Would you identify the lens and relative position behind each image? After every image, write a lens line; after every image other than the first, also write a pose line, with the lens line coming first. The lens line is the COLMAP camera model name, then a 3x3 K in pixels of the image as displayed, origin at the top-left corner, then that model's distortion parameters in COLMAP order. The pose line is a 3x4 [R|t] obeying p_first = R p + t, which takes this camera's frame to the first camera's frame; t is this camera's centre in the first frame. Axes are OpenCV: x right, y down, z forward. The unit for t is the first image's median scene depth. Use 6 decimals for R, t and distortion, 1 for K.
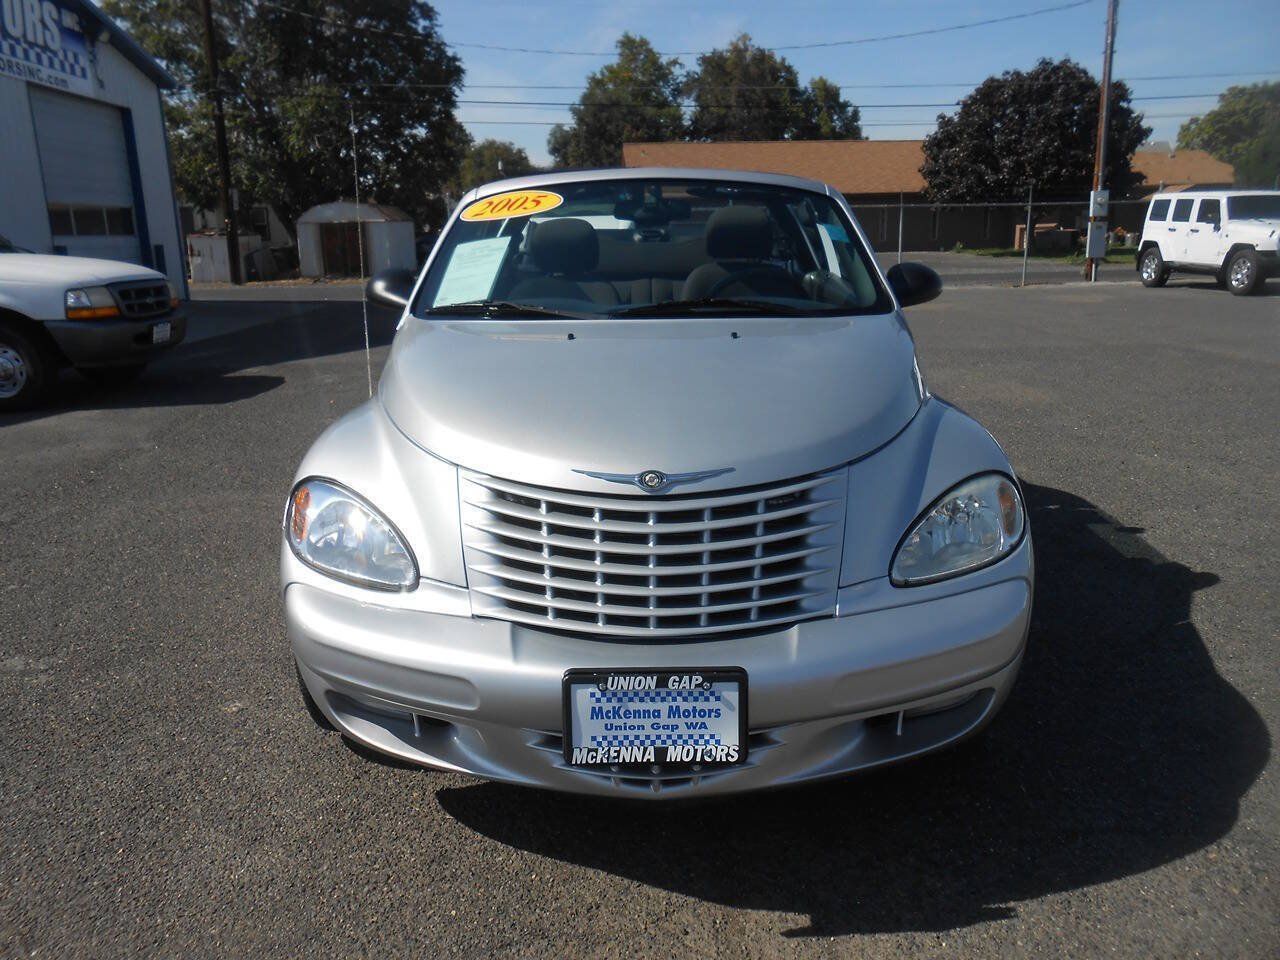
lens RADIAL K [[981.3, 0, 637.4], [0, 981.3, 483.1], [0, 0, 1]] dist [0.005823, 0.001817]
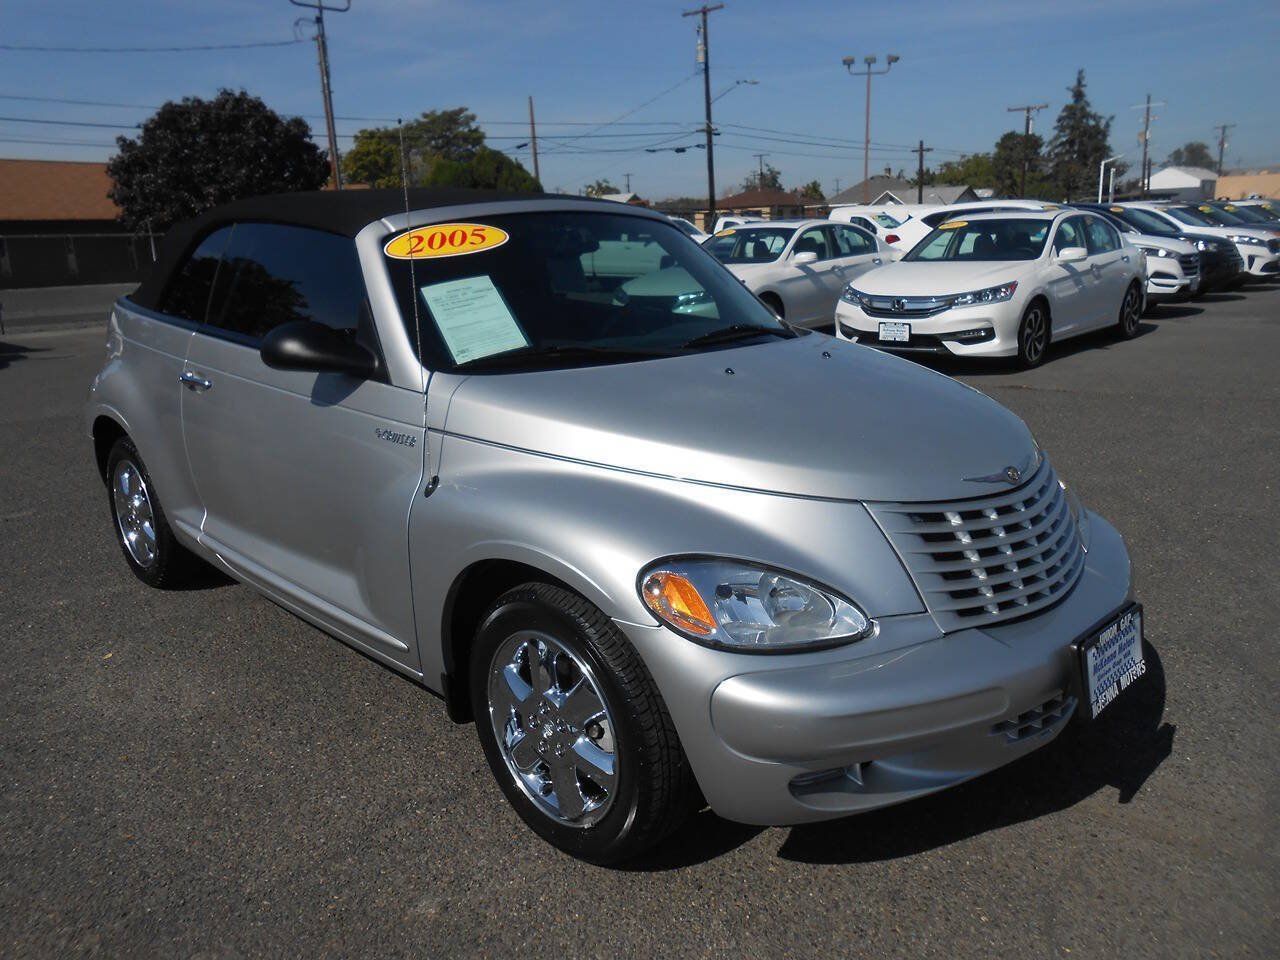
lens RADIAL K [[991.3, 0, 634.0], [0, 991.3, 477.6], [0, 0, 1]] dist [0.000721, 0.008939]
pose [[0.695605, -0.173118, 0.697254, -0.120993], [0.196732, 0.979336, 0.046887, -0.015387], [-0.690963, 0.104557, 0.715289, 0.050074]]
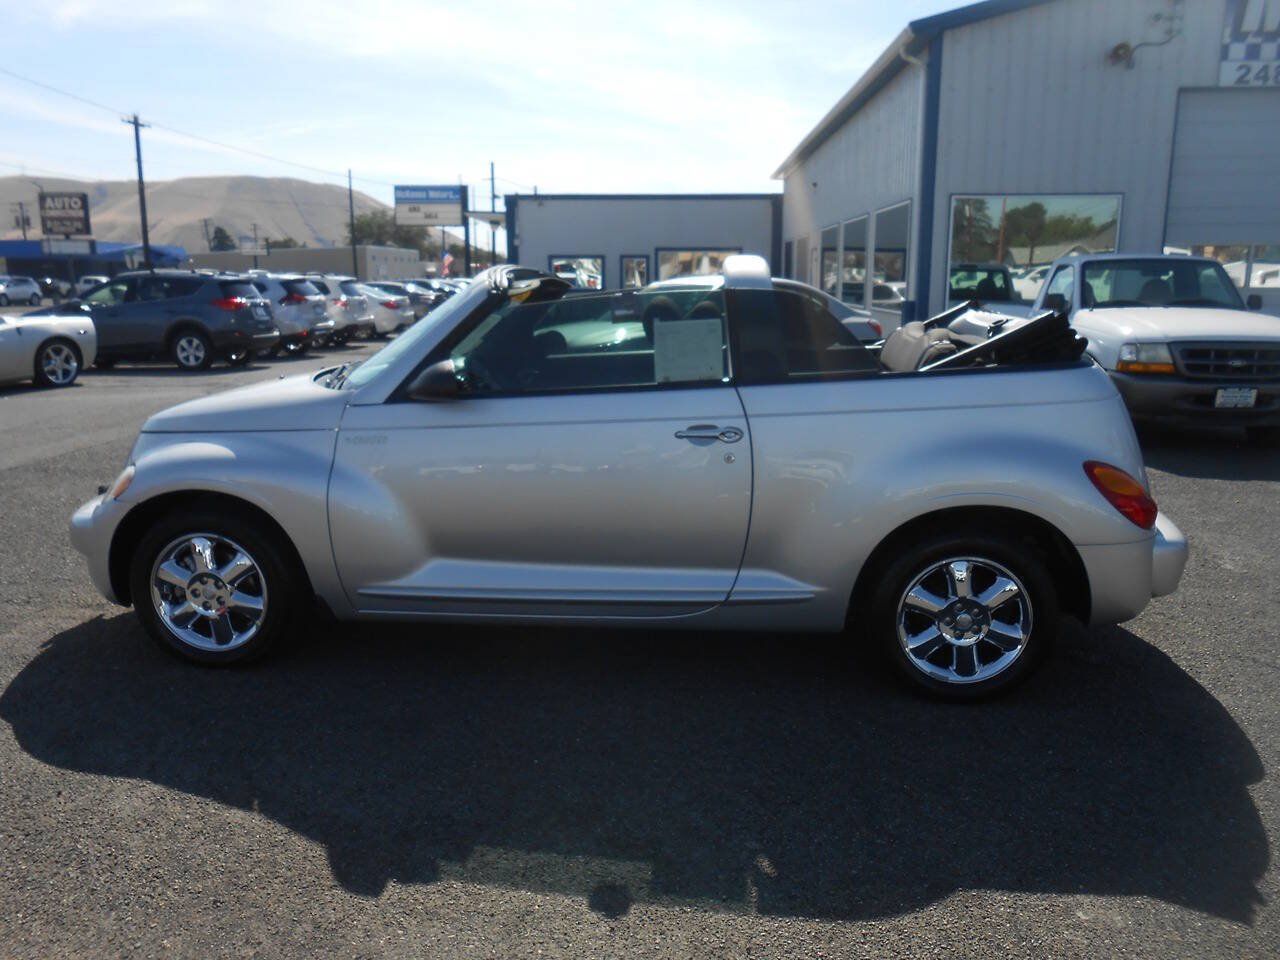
lens RADIAL K [[996.1, 0, 636.7], [0, 996.1, 482.3], [0, 0, 1]] dist [-0.003995, 0.006455]
pose [[-0.118934, 0.209609, -0.970525, 0.236782], [-0.244100, 0.941291, 0.233209, -0.073605], [0.962429, 0.264642, -0.060786, 0.246471]]
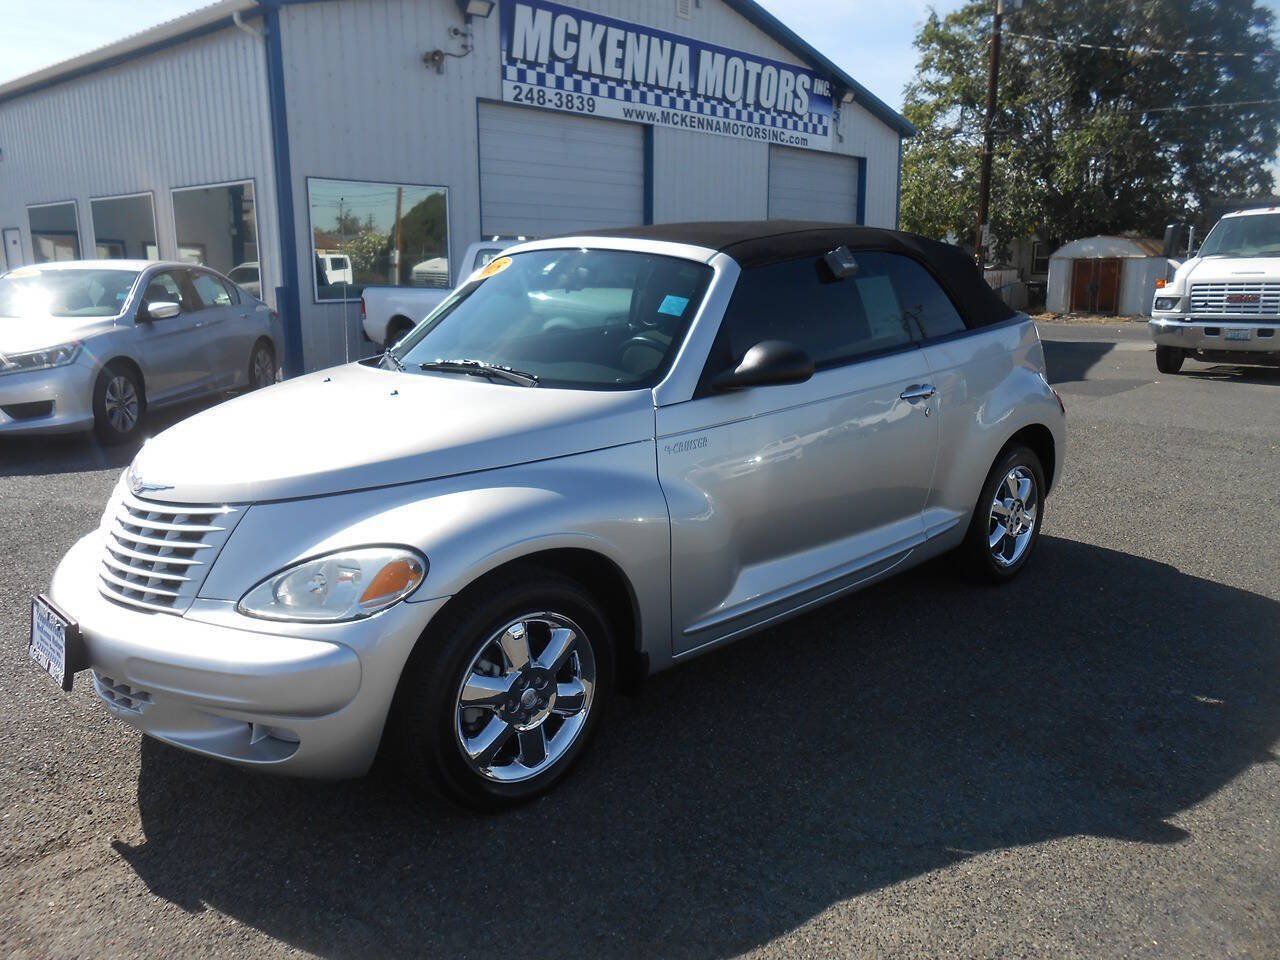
lens RADIAL K [[996.1, 0, 636.7], [0, 996.1, 482.3], [0, 0, 1]] dist [-0.003995, 0.006455]
pose [[0.697694, 0.160817, -0.698112, 0.156084], [-0.184370, 0.981961, 0.041945, -0.019969], [0.692265, 0.099446, 0.714759, 0.052202]]
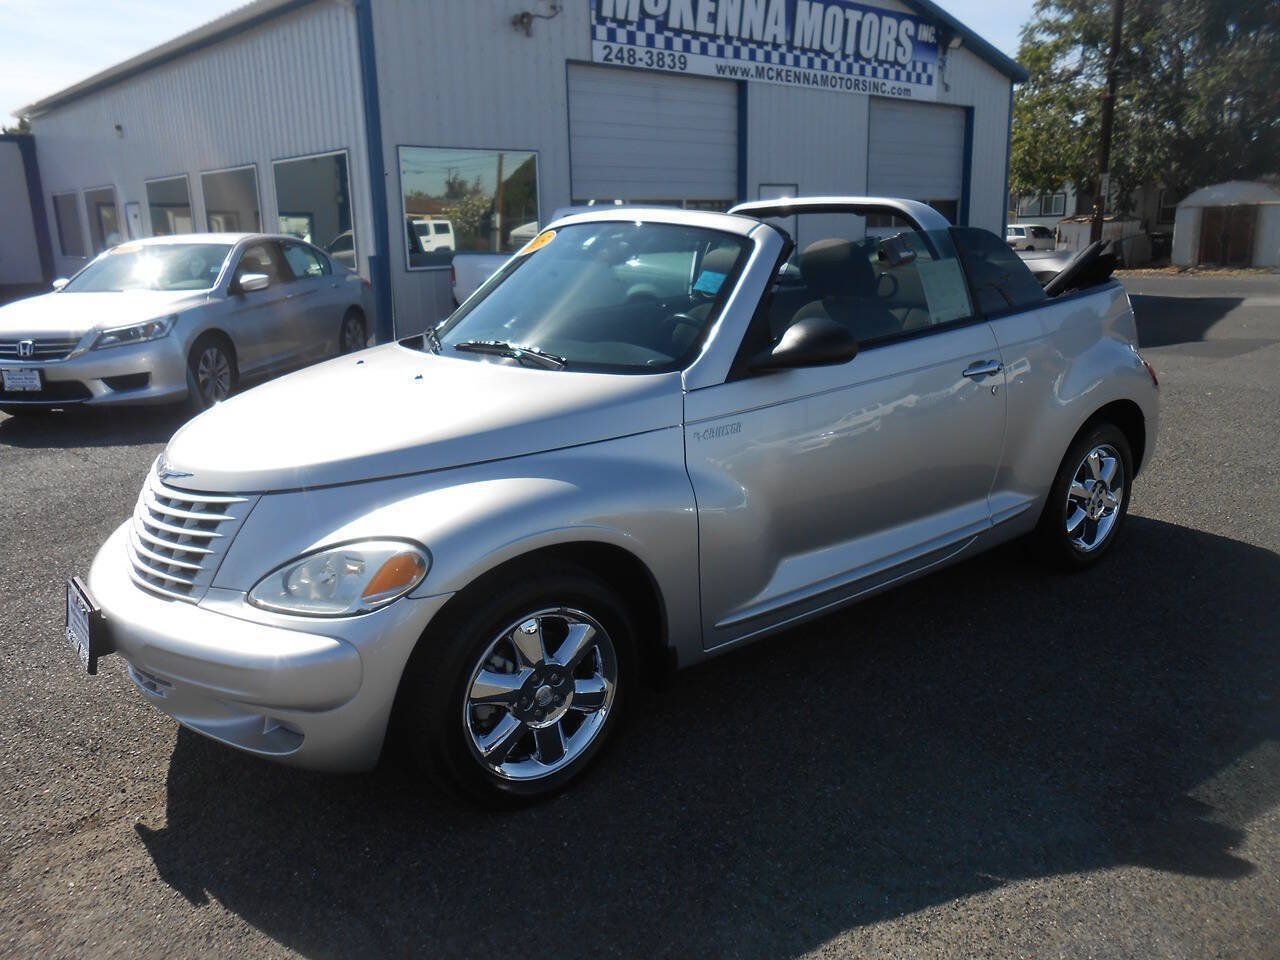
lens RADIAL K [[989.1, 0, 632.5], [0, 989.1, 484.2], [0, 0, 1]] dist [-0.033318, 0.072706]
pose [[0.616829, 0.196544, -0.762163, 0.157429], [-0.181845, 0.977710, 0.104958, -0.026452], [0.765803, 0.073855, 0.638820, 0.066675]]
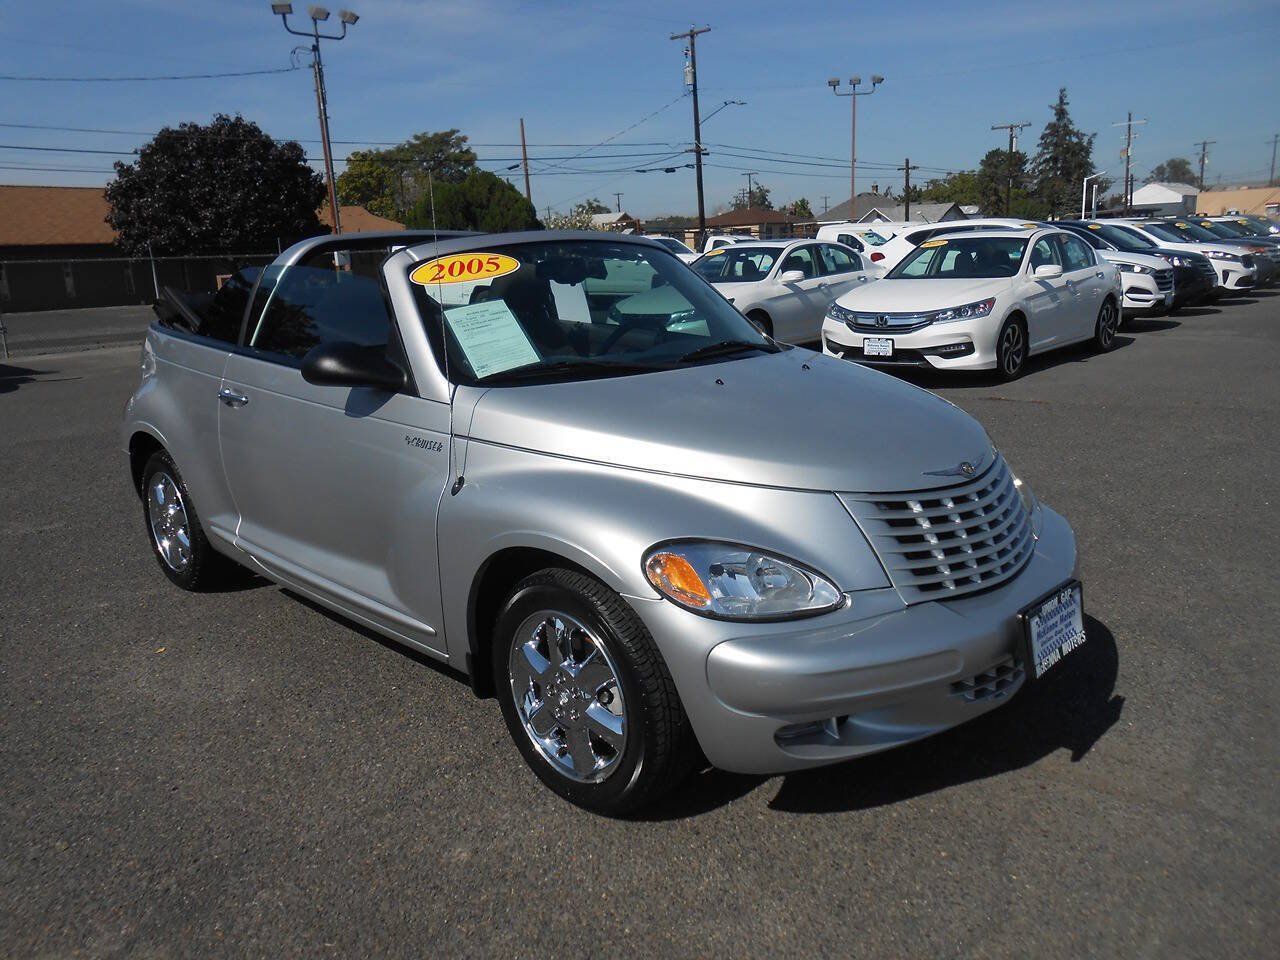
lens RADIAL K [[992.1, 0, 631.0], [0, 992.1, 482.5], [0, 0, 1]] dist [-0.007785, 0.007901]
pose [[0.690772, -0.170988, 0.702565, -0.135034], [0.205802, 0.977944, 0.035661, -0.013837], [-0.693166, 0.119956, 0.710726, 0.038447]]
